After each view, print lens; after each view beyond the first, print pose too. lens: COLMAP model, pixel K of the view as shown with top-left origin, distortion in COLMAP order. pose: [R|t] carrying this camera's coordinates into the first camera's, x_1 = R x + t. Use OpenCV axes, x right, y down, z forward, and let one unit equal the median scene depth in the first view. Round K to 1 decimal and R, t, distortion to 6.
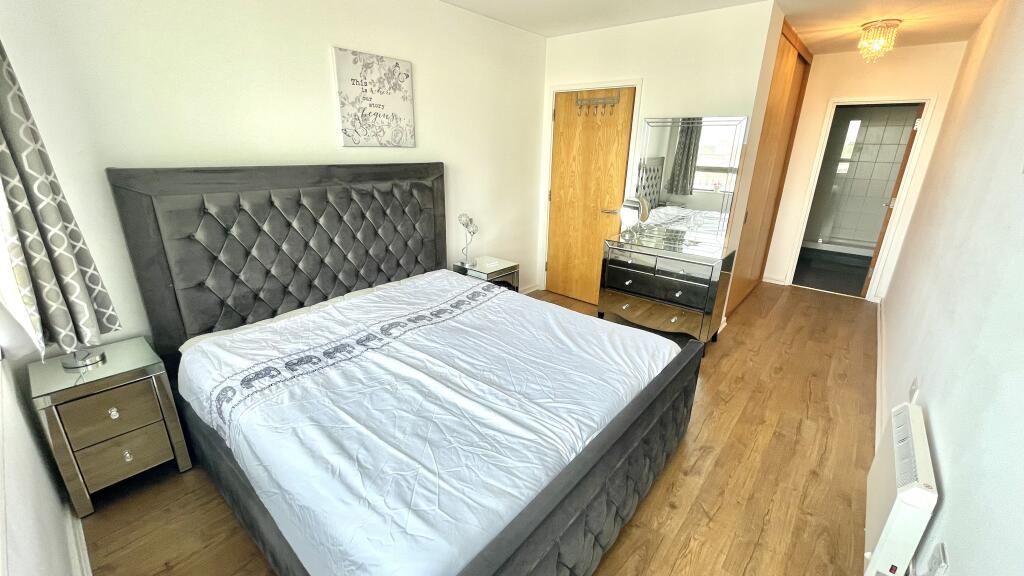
lens RADIAL K [[412.9, 0, 514.9], [0, 412.9, 287.0], [0, 0, 1]] dist [-0.000242, -0.000118]
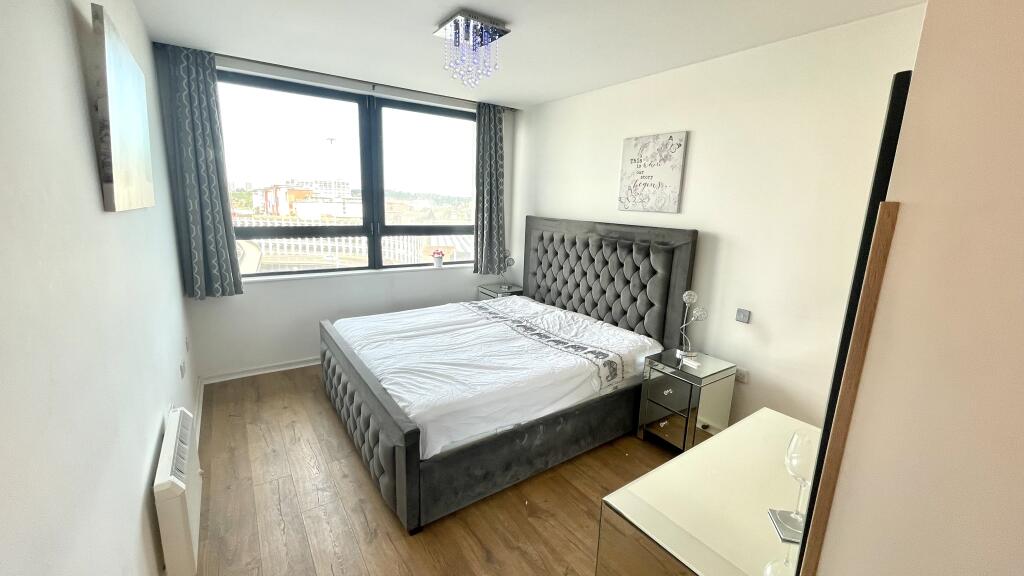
lens RADIAL K [[412.9, 0, 517.3], [0, 412.9, 286.6], [0, 0, 1]] dist [-0.000242, -0.000118]
pose [[-0.253569, 0.179768, -0.950466, 0.932590], [-0.340529, 0.903092, 0.261656, -0.350483], [0.905396, 0.390010, -0.167780, 1.011912]]
